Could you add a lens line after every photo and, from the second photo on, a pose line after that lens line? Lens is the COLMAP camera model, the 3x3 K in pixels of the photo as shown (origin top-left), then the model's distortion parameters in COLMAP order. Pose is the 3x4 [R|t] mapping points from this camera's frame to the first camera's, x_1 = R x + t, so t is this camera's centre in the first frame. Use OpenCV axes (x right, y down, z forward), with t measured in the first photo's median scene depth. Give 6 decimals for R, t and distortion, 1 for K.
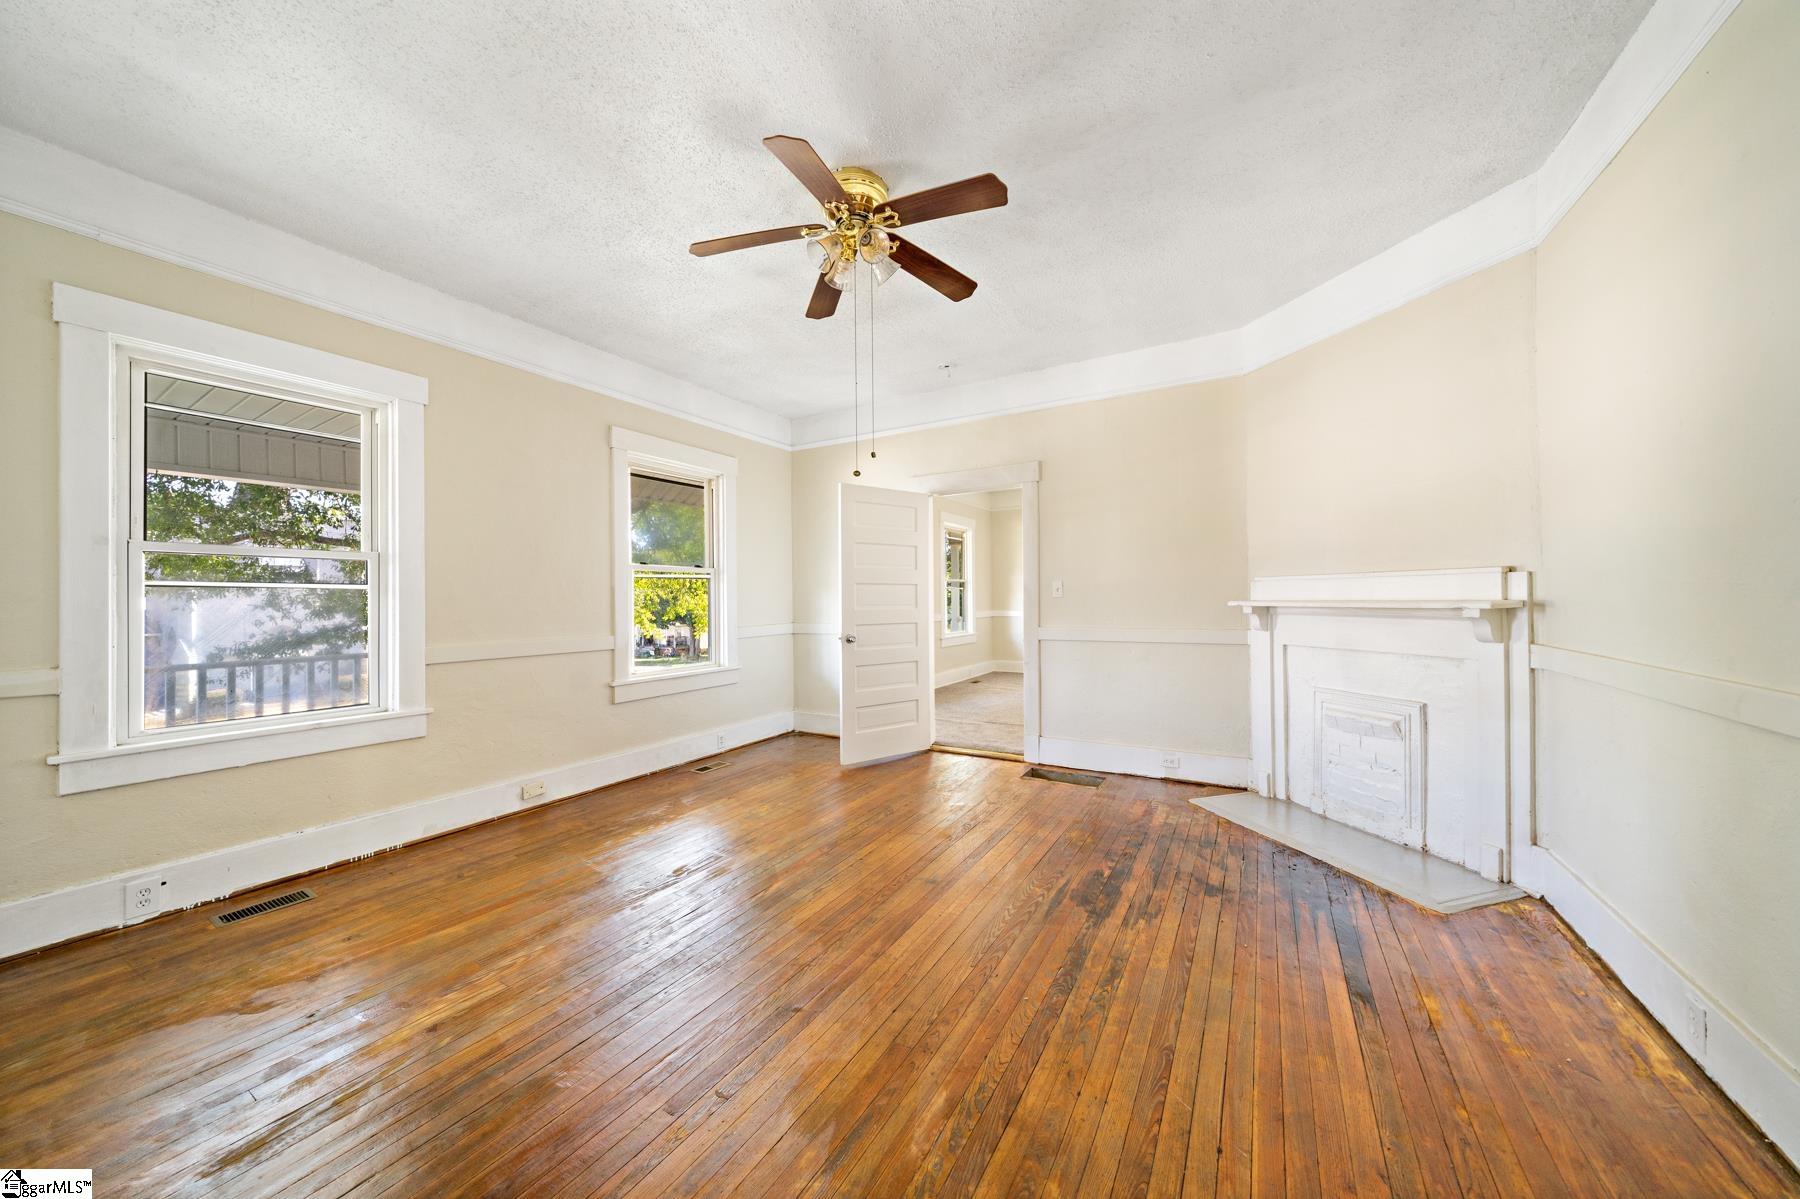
lens RADIAL K [[614.0, 0, 890.0], [0, 614.0, 600.0], [0, 0, 1]] dist [-0.005877, 0.000152]
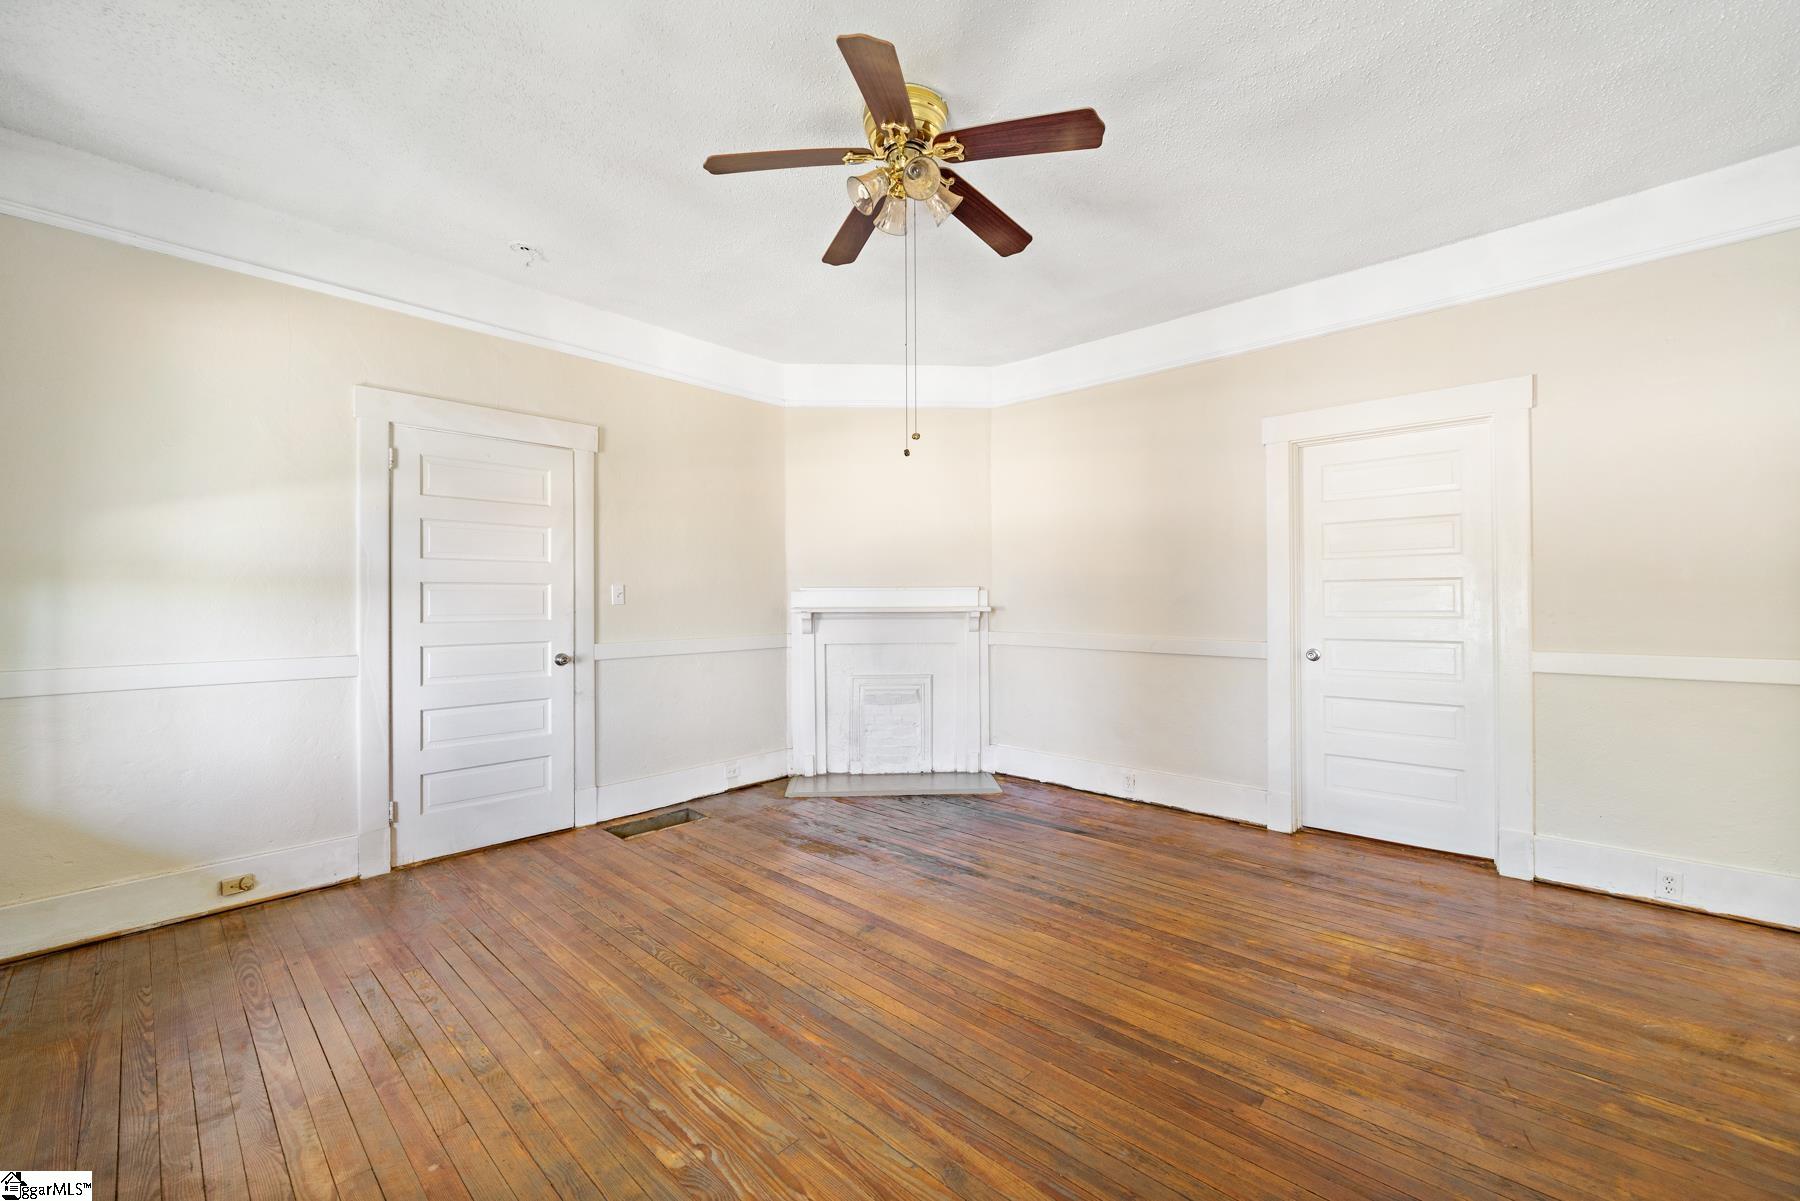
lens RADIAL K [[718.6, 0, 903.7], [0, 718.6, 597.7], [0, 0, 1]] dist [0.001230, 0.000314]
pose [[0.189399, 0.015092, 0.981784, -0.950344], [0.004419, 0.999859, -0.016223, 0.007108], [-0.981890, 0.007411, 0.189306, 0.771634]]
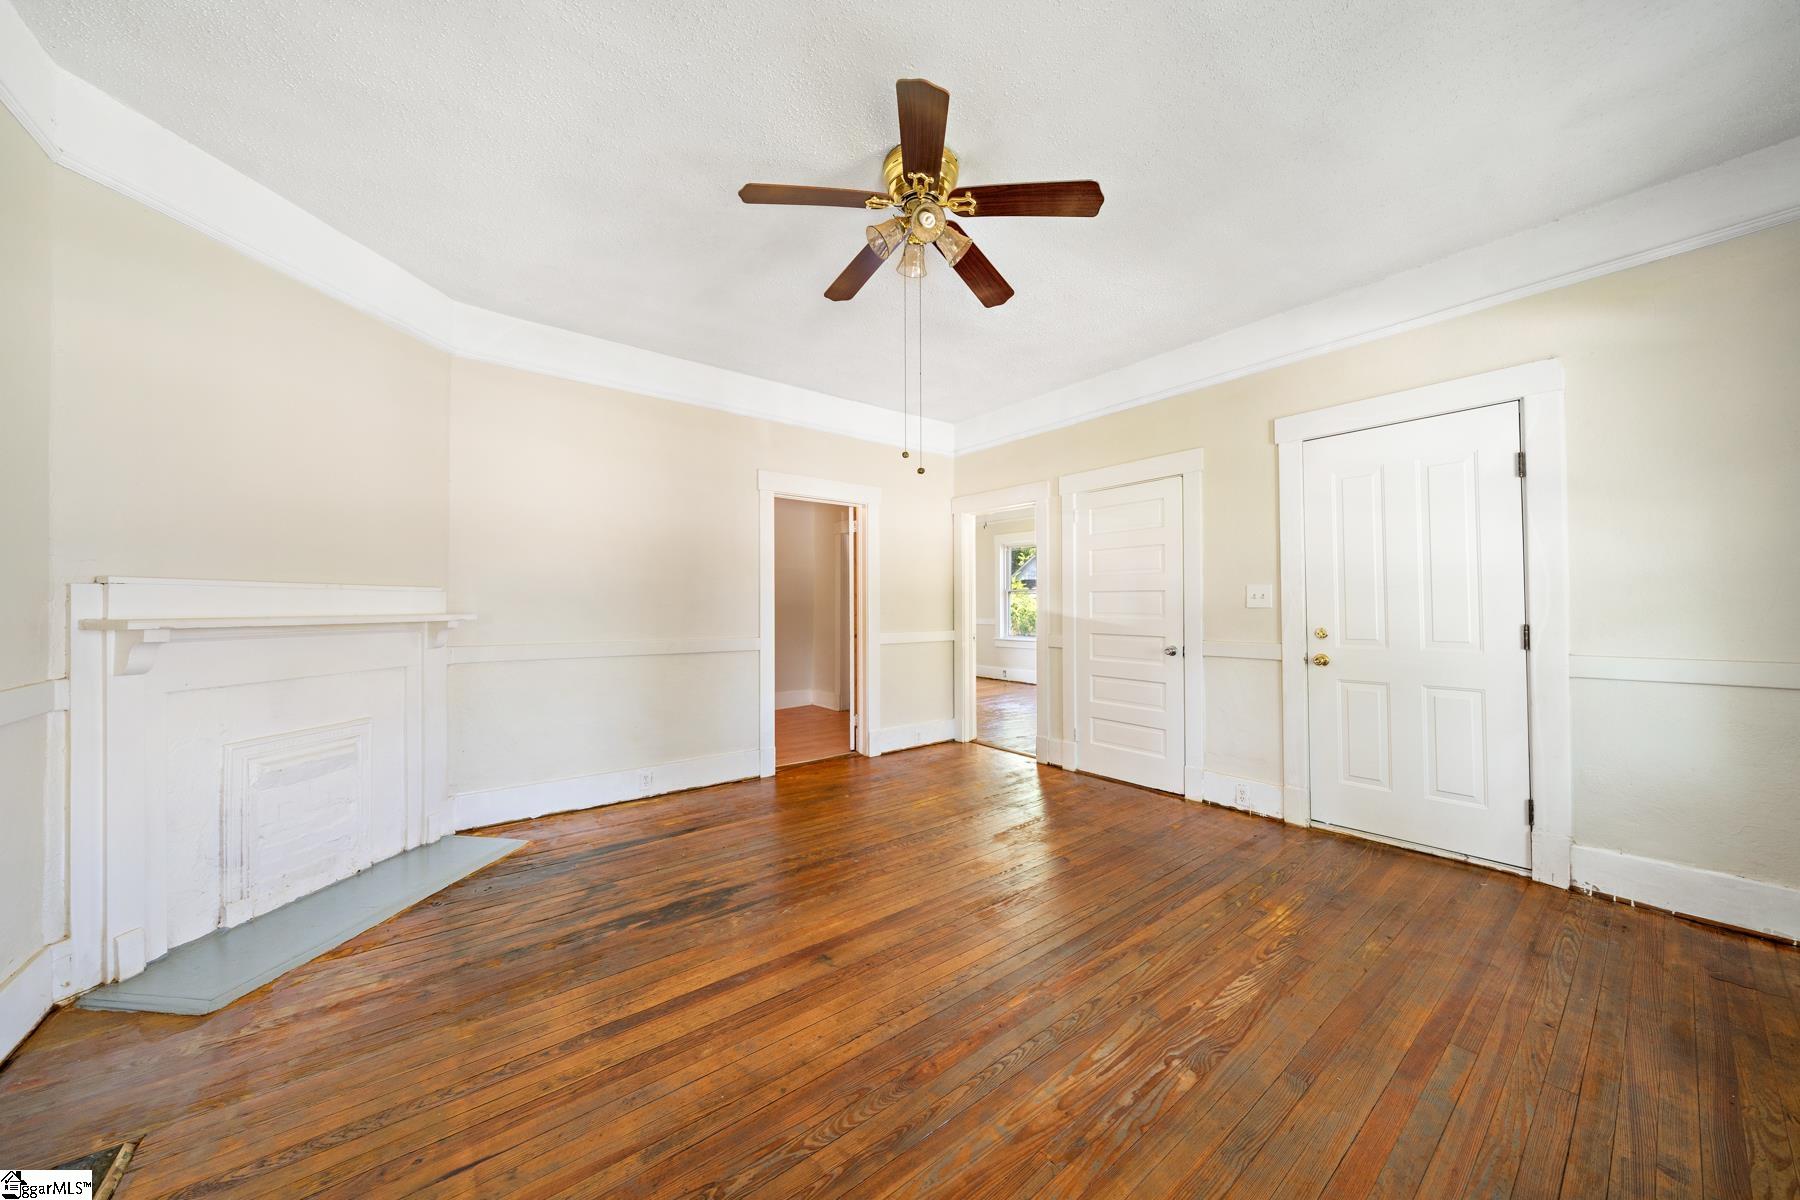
lens RADIAL K [[614.0, 0, 918.5], [0, 614.0, 602.0], [0, 0, 1]] dist [-0.005877, 0.000152]
pose [[-0.946149, 0.016878, 0.323291, -0.325459], [0.014643, 0.999849, -0.009346, 0.000750], [-0.323400, -0.004109, -0.946253, 1.757959]]
